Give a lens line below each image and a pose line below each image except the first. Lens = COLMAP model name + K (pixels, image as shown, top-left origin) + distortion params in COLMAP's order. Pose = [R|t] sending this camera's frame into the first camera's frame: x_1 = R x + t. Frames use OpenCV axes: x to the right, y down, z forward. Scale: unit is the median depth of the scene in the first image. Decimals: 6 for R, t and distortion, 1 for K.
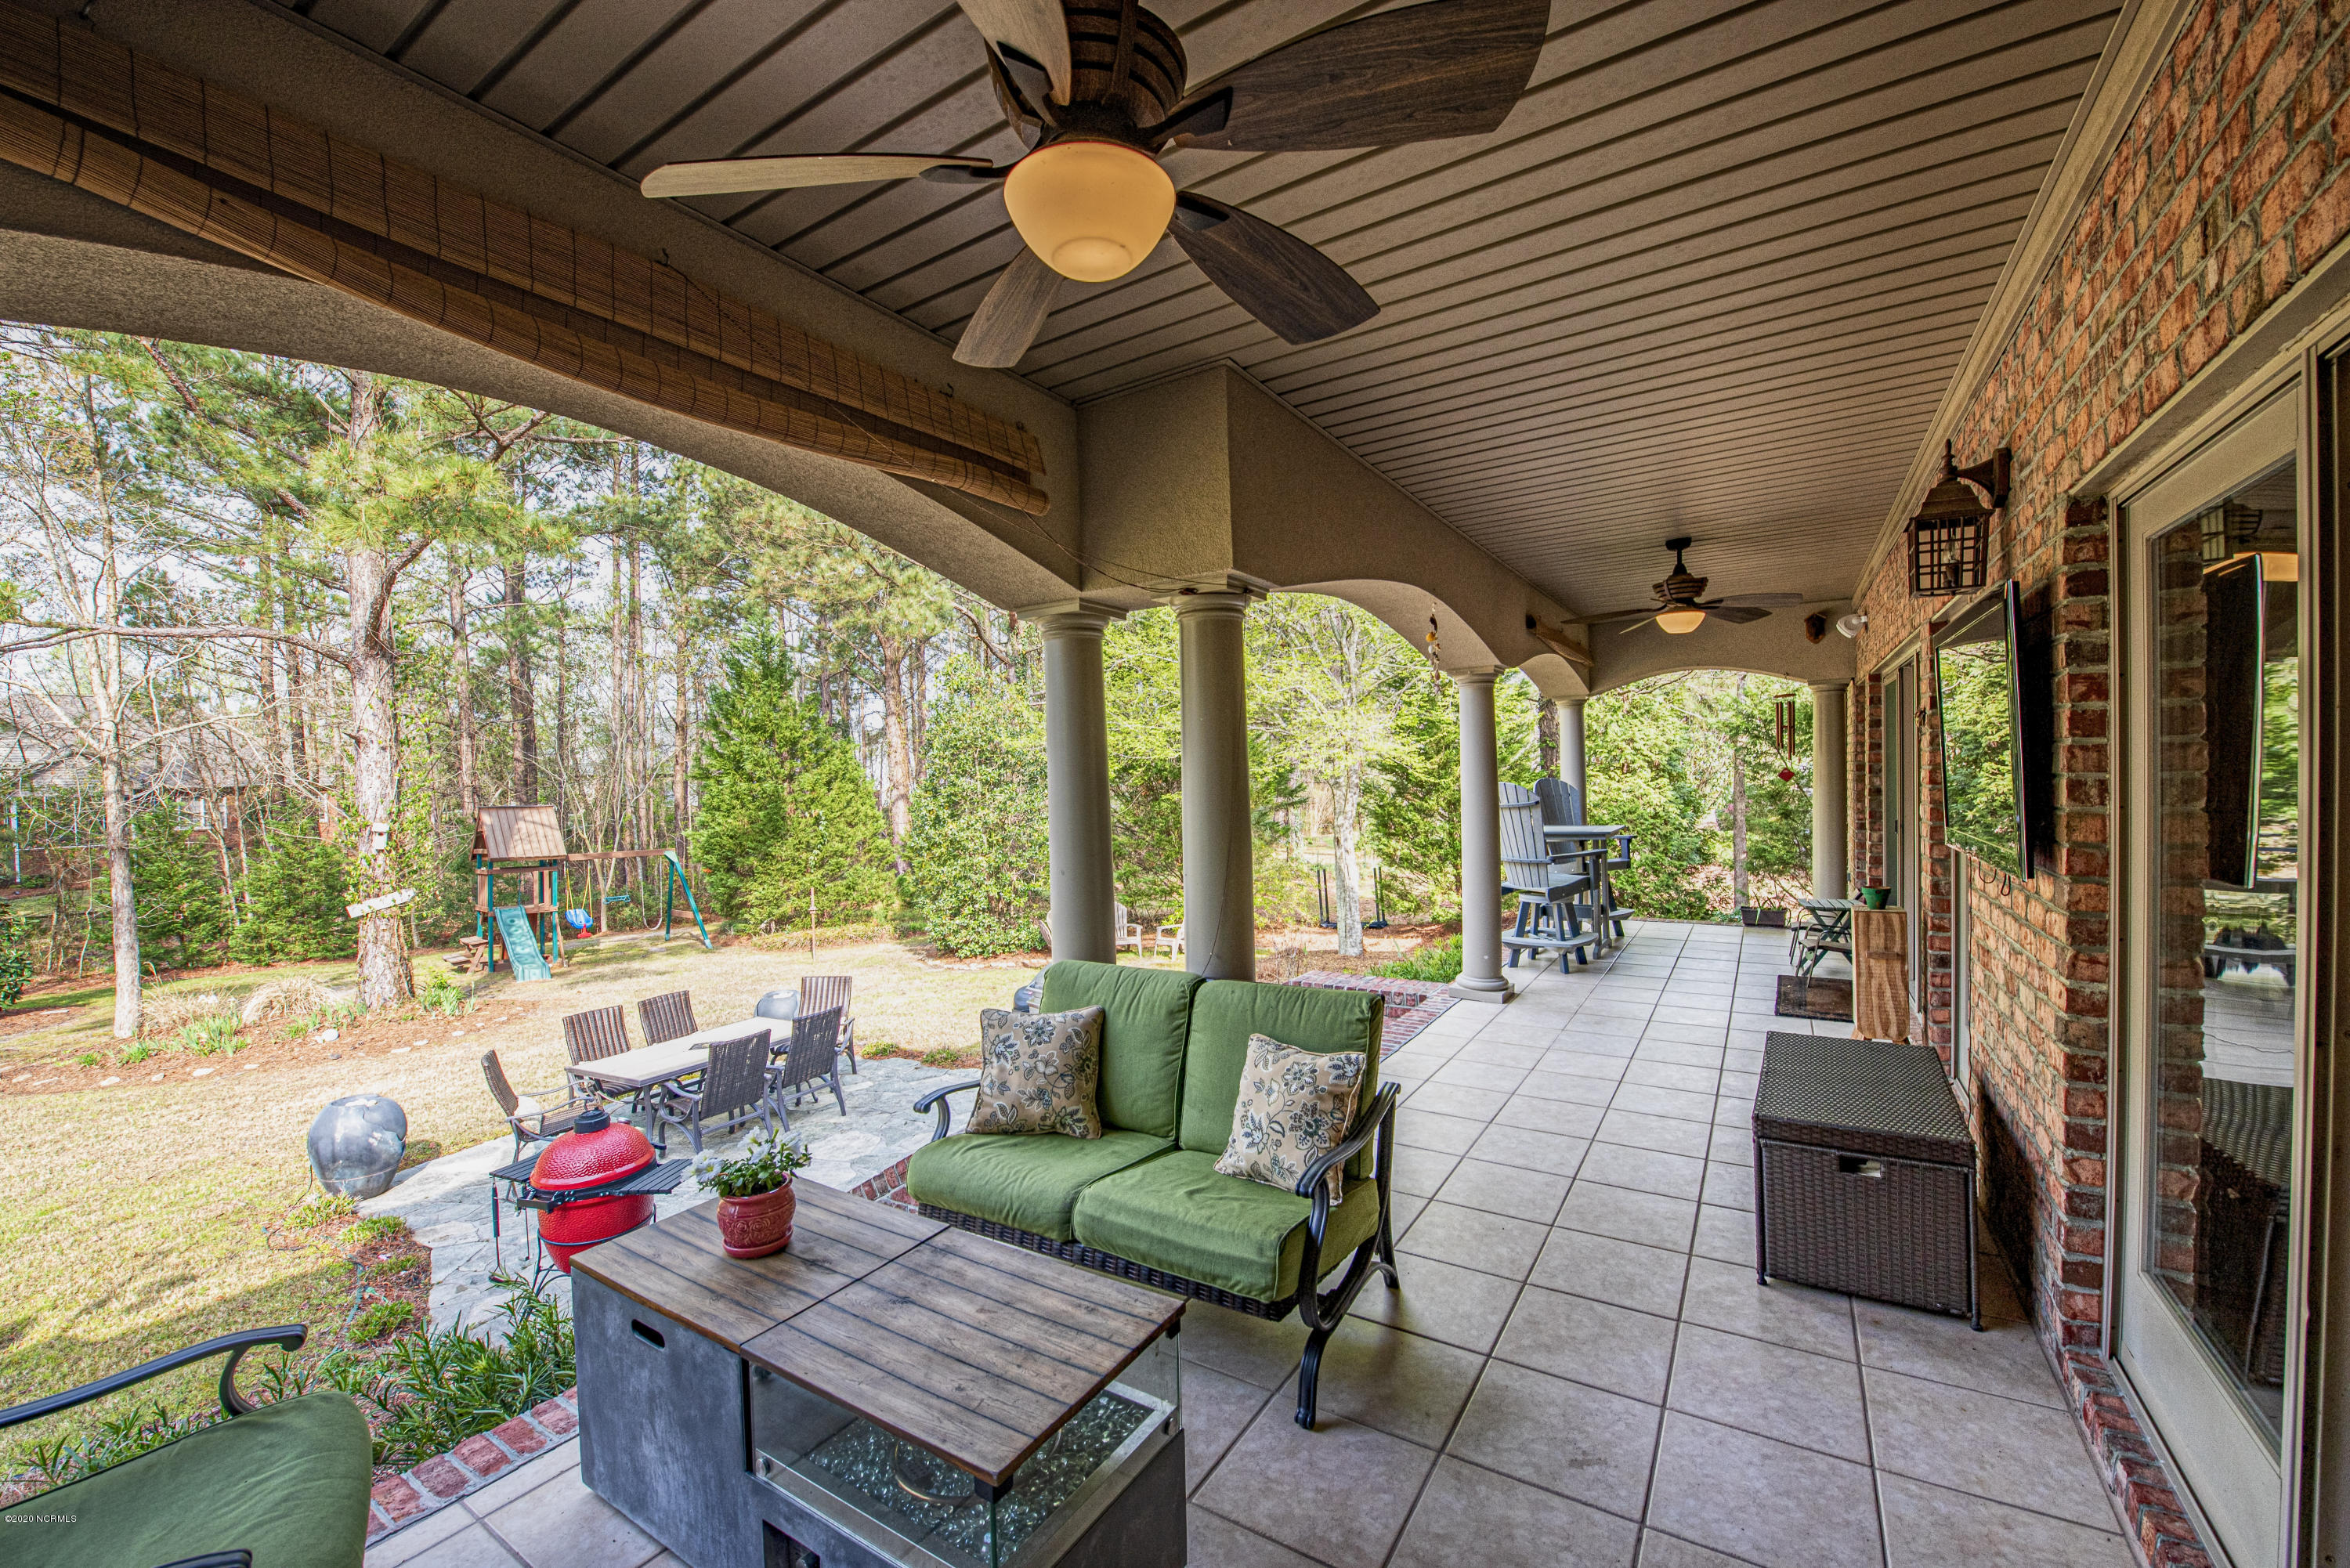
lens RADIAL K [[935.2, 0, 1179.3], [0, 935.2, 800.3], [0, 0, 1]] dist [-0.014097, -0.001204]
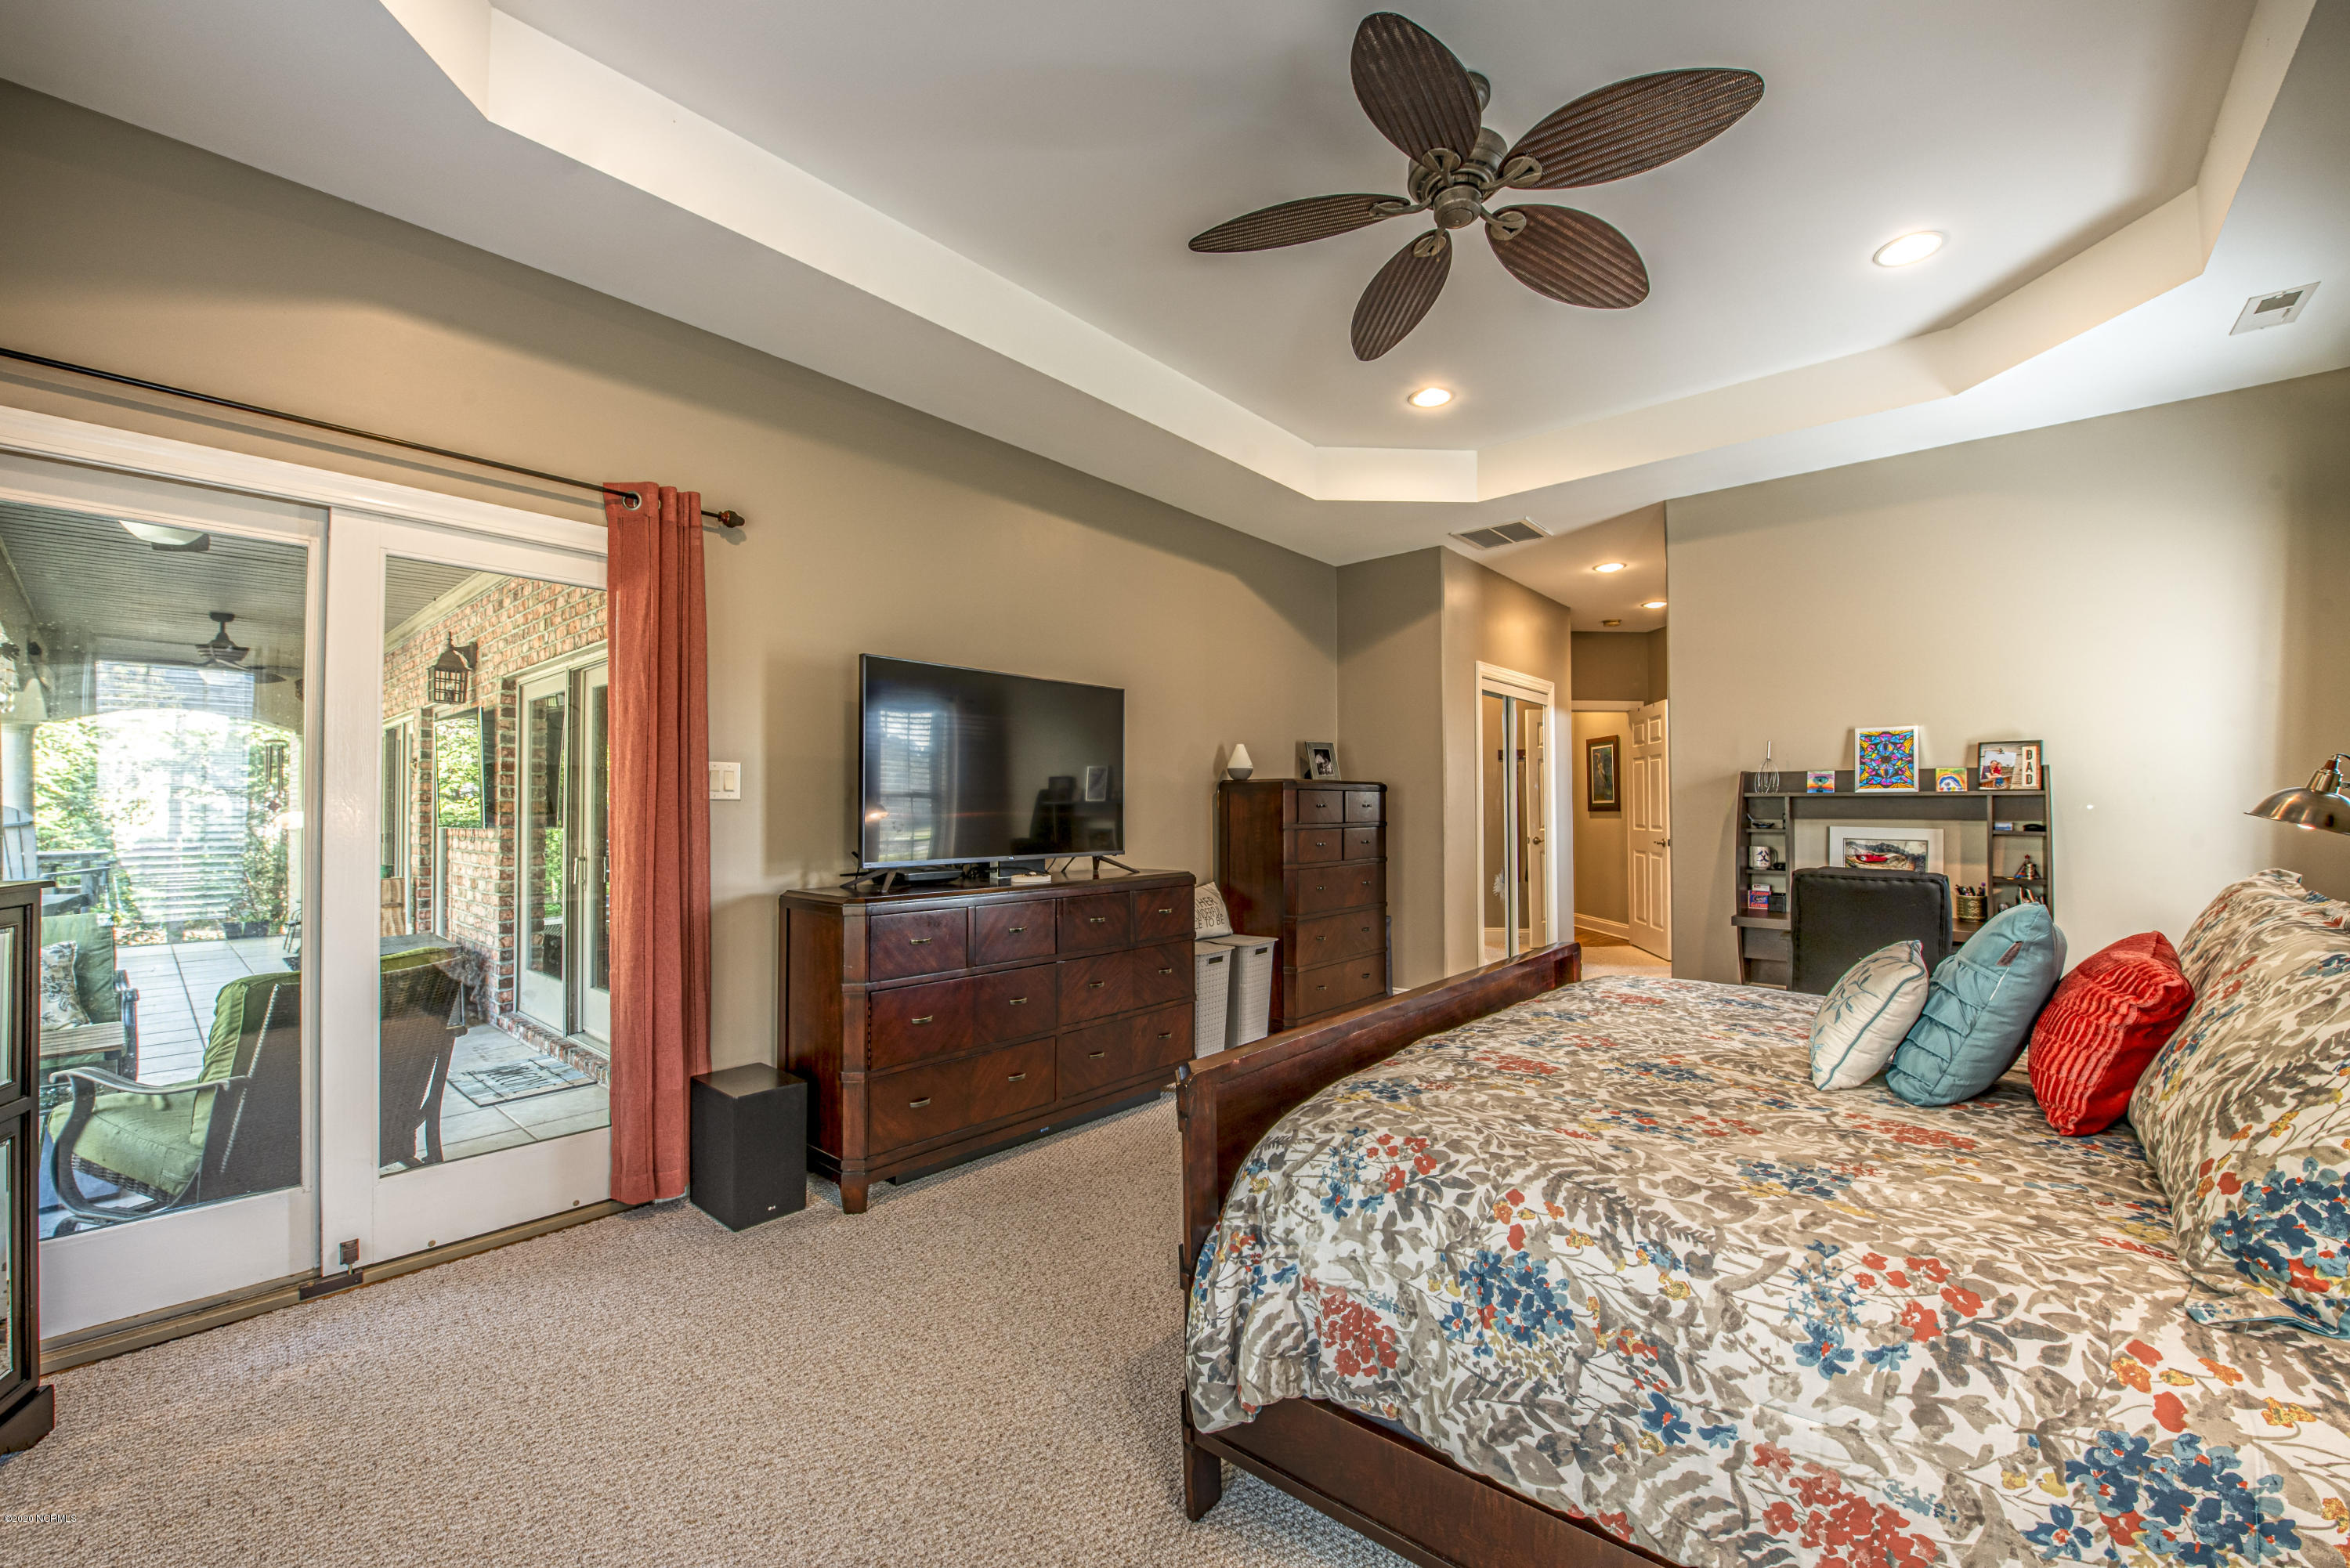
lens RADIAL K [[935.2, 0, 1189.7], [0, 935.2, 795.3], [0, 0, 1]] dist [-0.014097, -0.001204]
pose [[0.140497, 0.043720, 0.989115, -1.250772], [0.026506, 0.998500, -0.047899, 0.164068], [-0.989726, 0.032948, 0.139127, -1.190597]]
